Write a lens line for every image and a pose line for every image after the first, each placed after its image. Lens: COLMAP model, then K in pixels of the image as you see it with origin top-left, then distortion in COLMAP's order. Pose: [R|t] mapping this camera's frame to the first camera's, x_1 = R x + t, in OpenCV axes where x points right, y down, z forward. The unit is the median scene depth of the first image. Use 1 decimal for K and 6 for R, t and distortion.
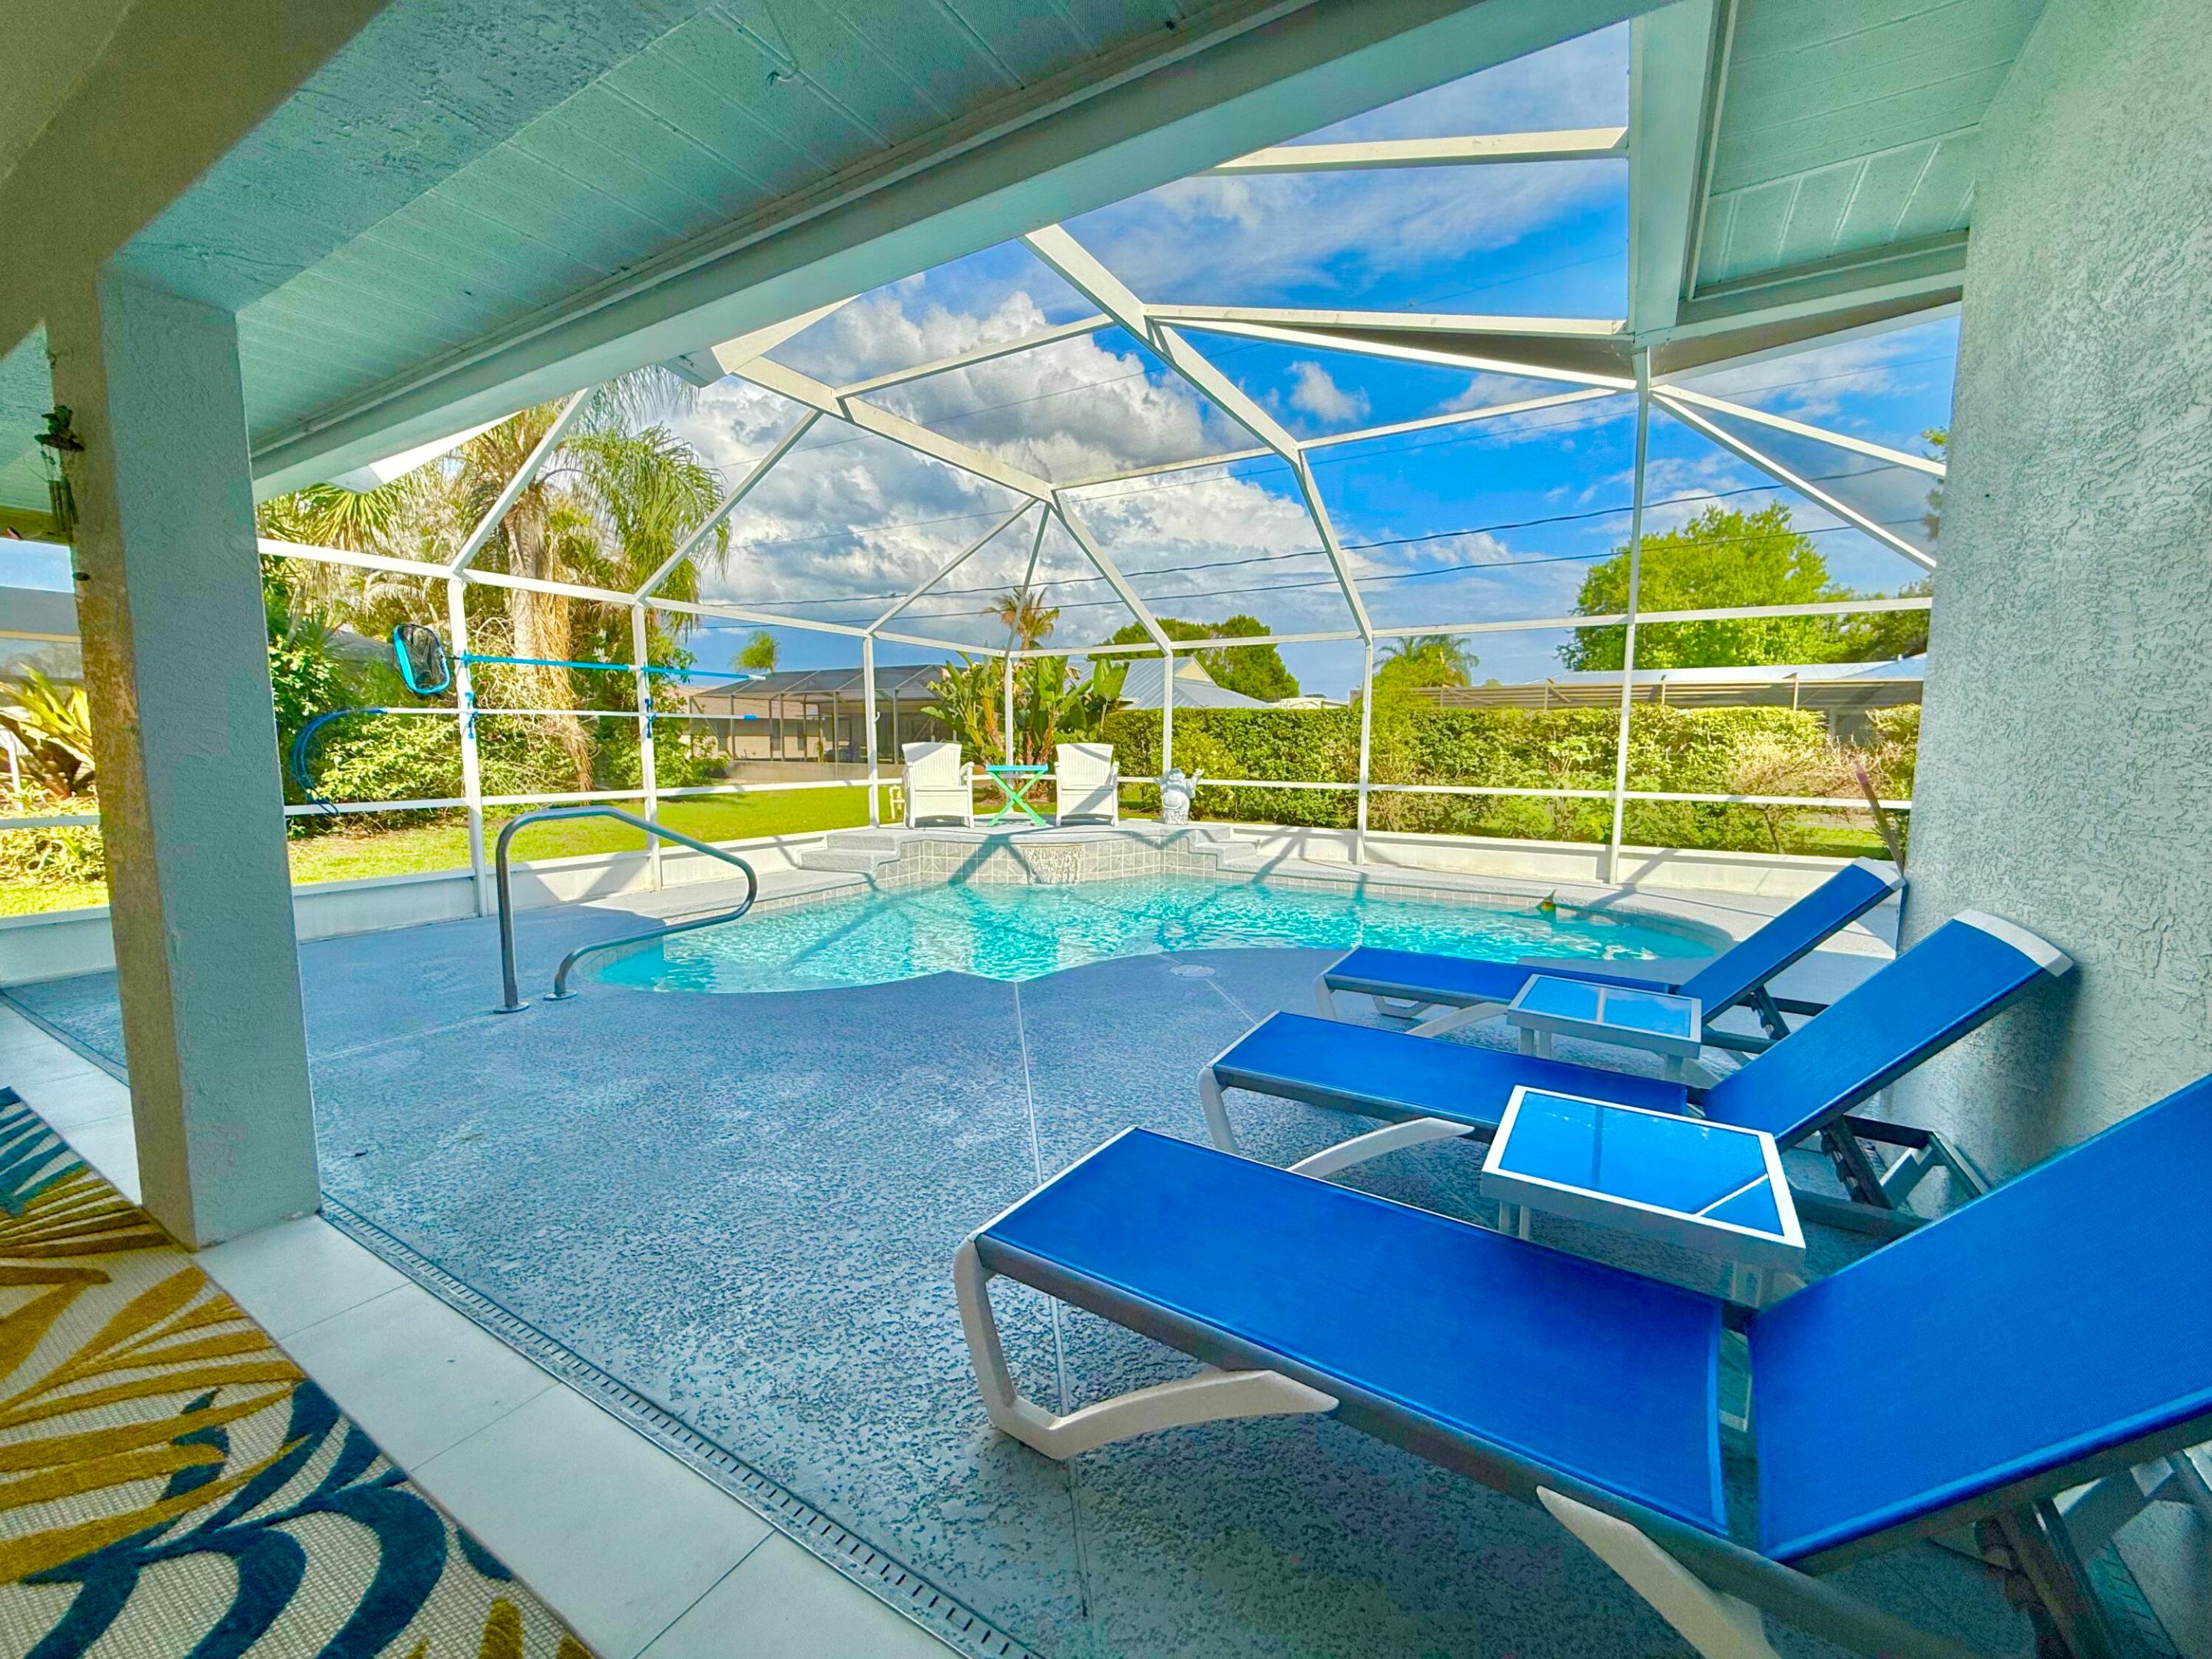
lens RADIAL K [[881.2, 0, 1100.5], [0, 881.2, 832.4], [0, 0, 1]] dist [-0.000309, 0.000101]
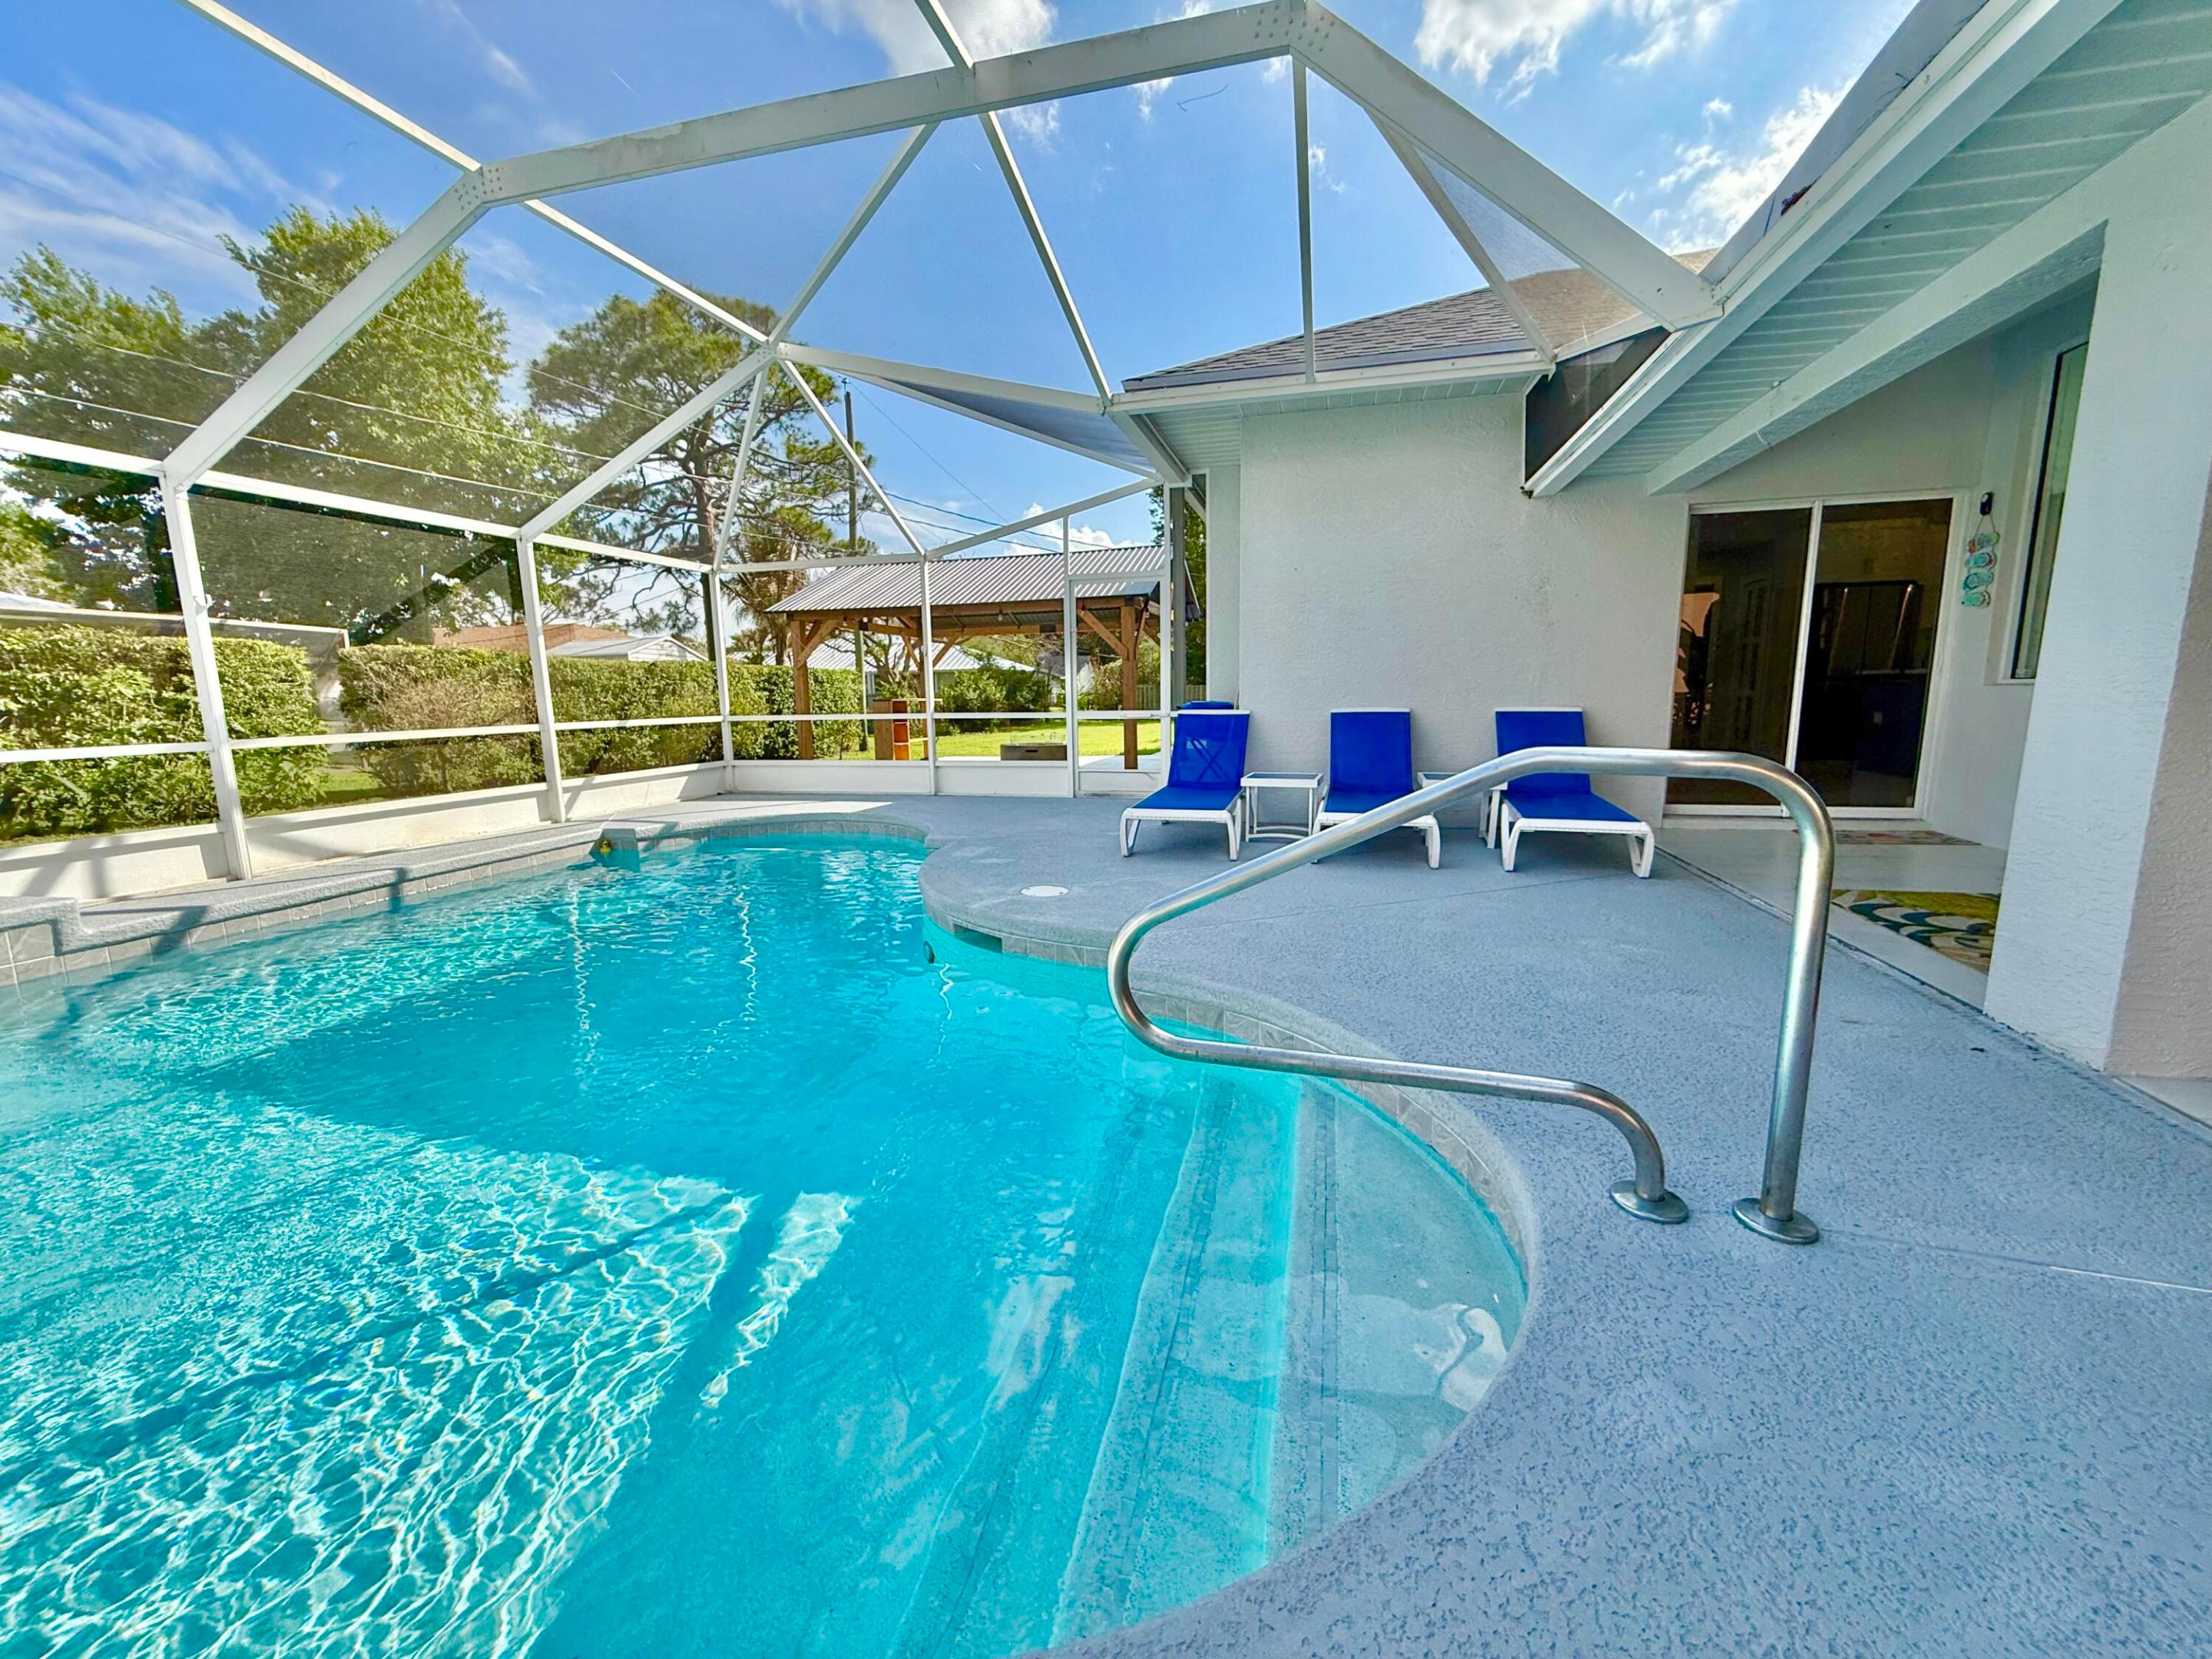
lens RADIAL K [[881.2, 0, 1102.7], [0, 881.2, 832.9], [0, 0, 1]] dist [-0.000309, 0.000101]
pose [[-0.284100, -0.157190, 0.945822, -0.441942], [0.113241, 0.974064, 0.195898, -0.046007], [-0.952084, 0.162760, -0.258932, 0.647197]]
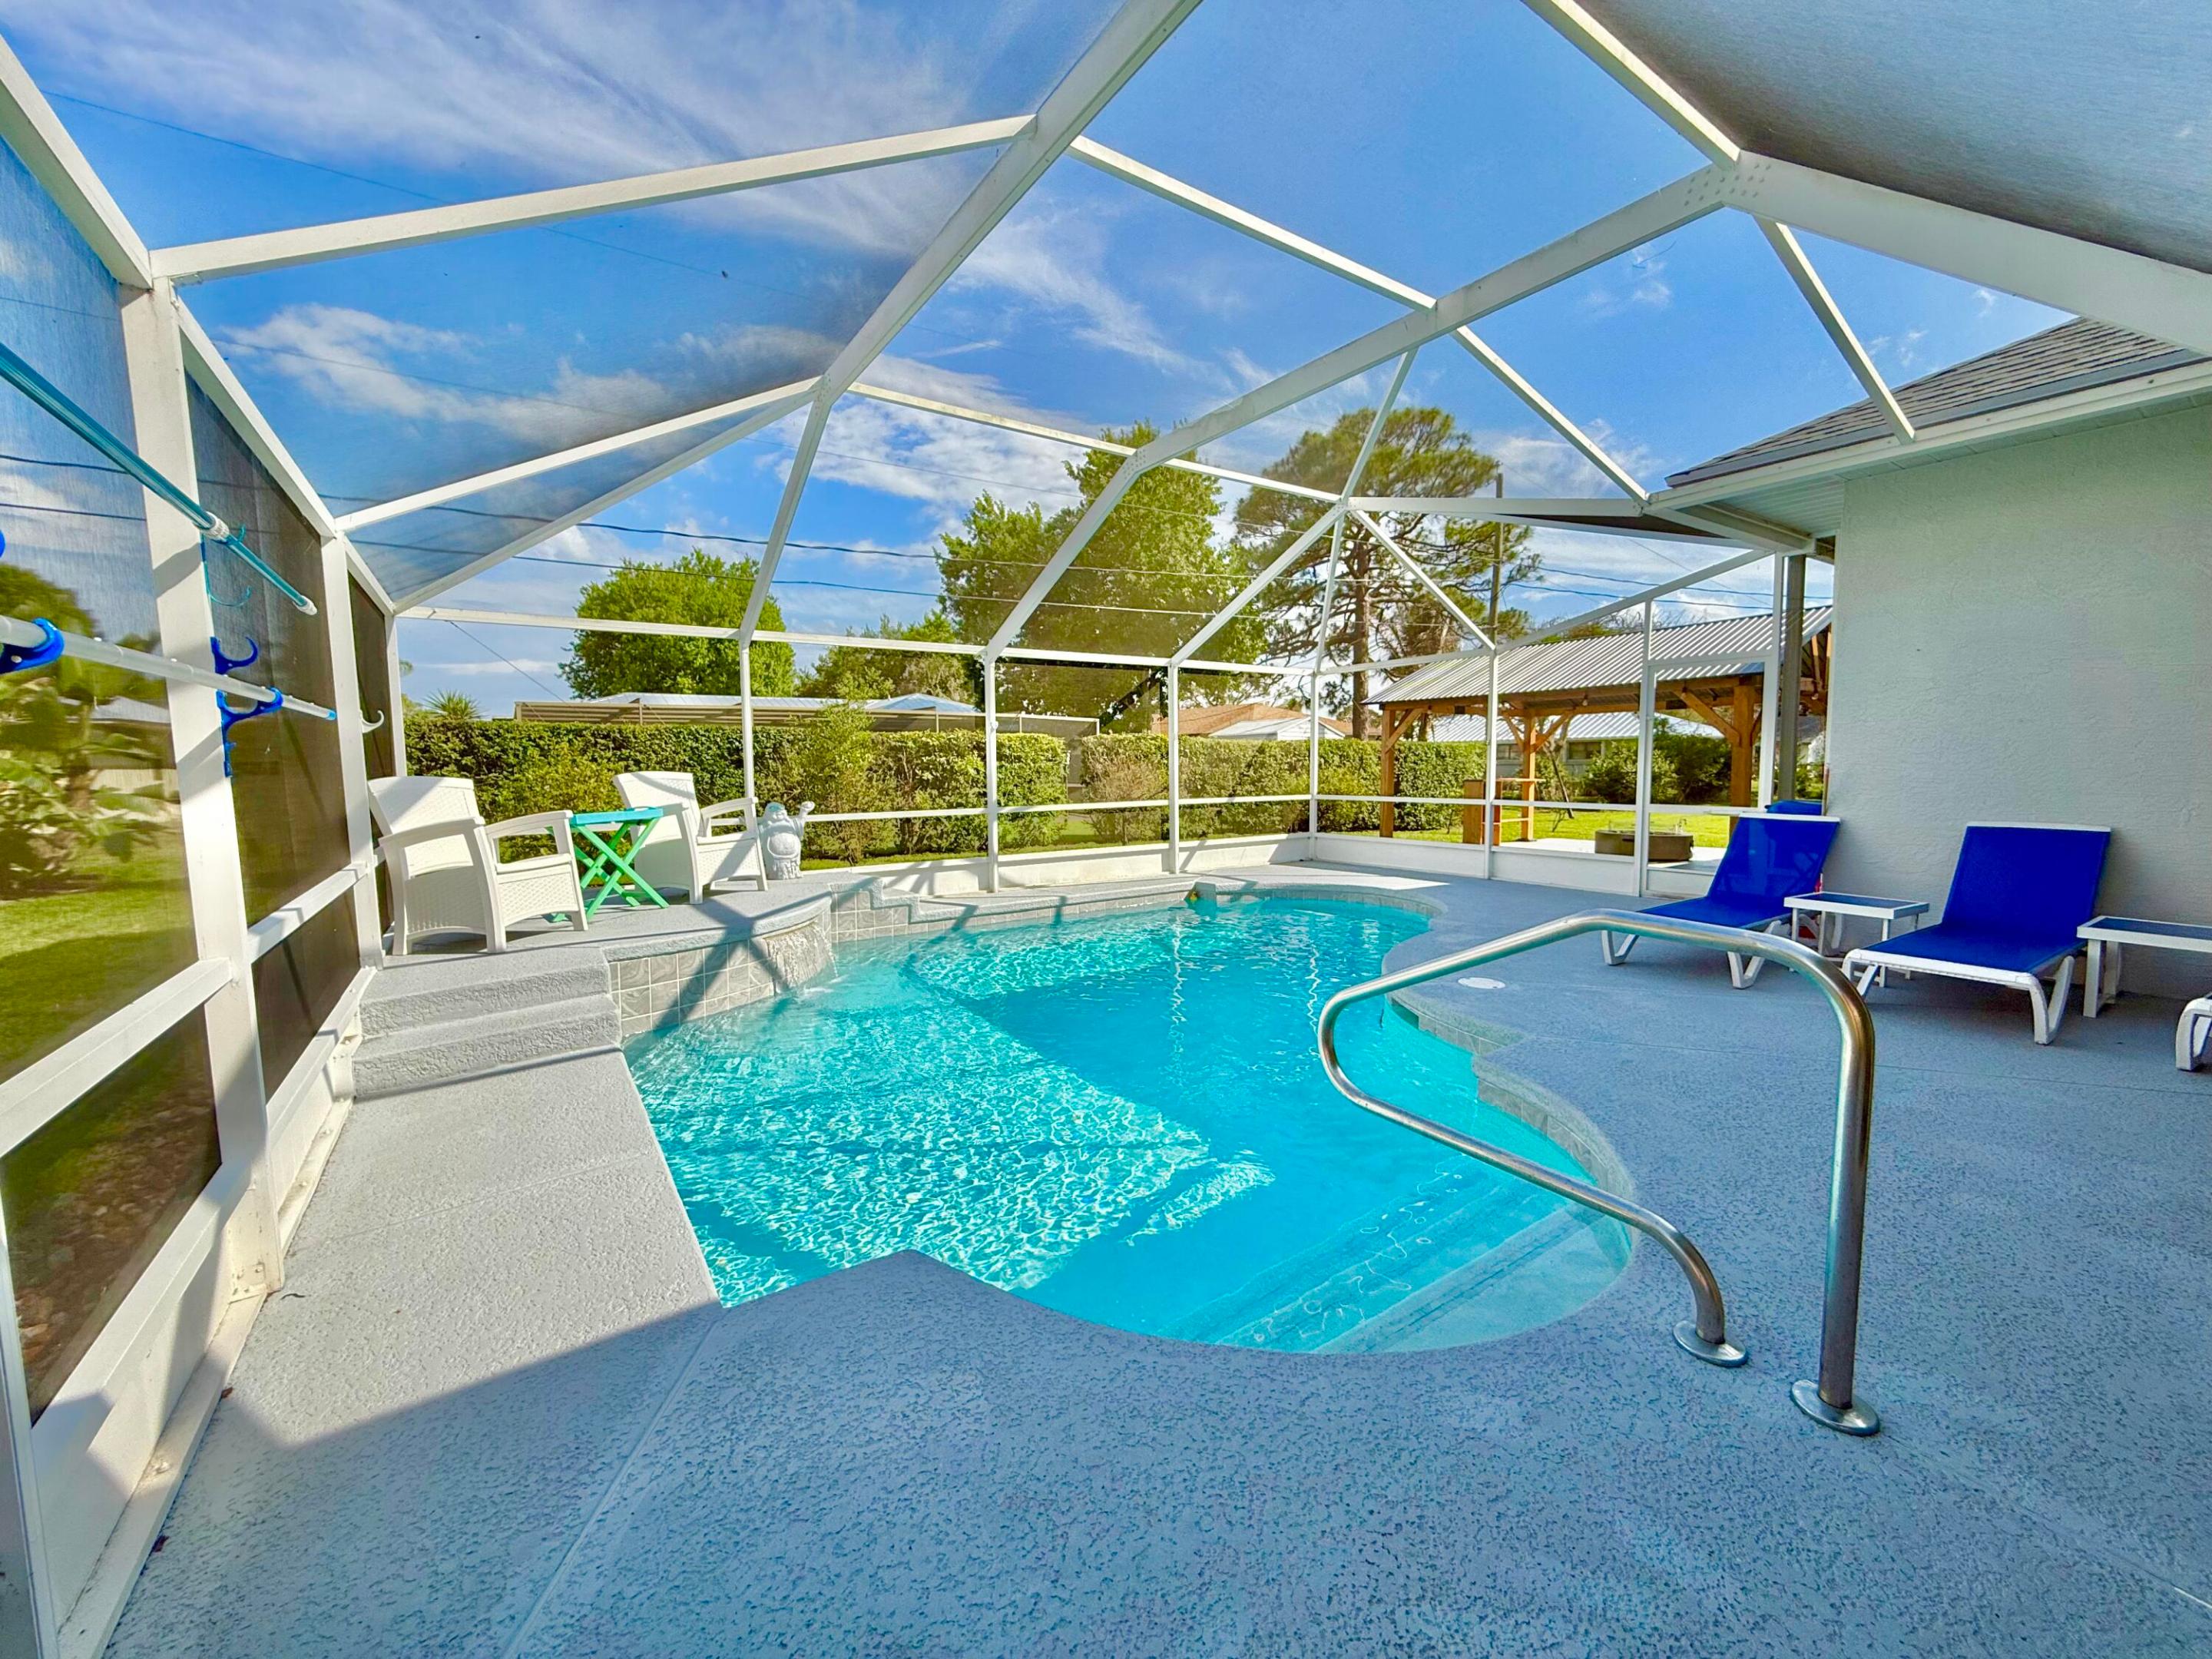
lens RADIAL K [[881.2, 0, 1103.9], [0, 881.2, 839.8], [0, 0, 1]] dist [-0.000309, 0.000101]
pose [[0.415813, -0.091093, 0.904877, -0.545273], [0.106234, 0.993025, 0.051149, -0.059224], [-0.903224, 0.074860, 0.422589, 0.522775]]
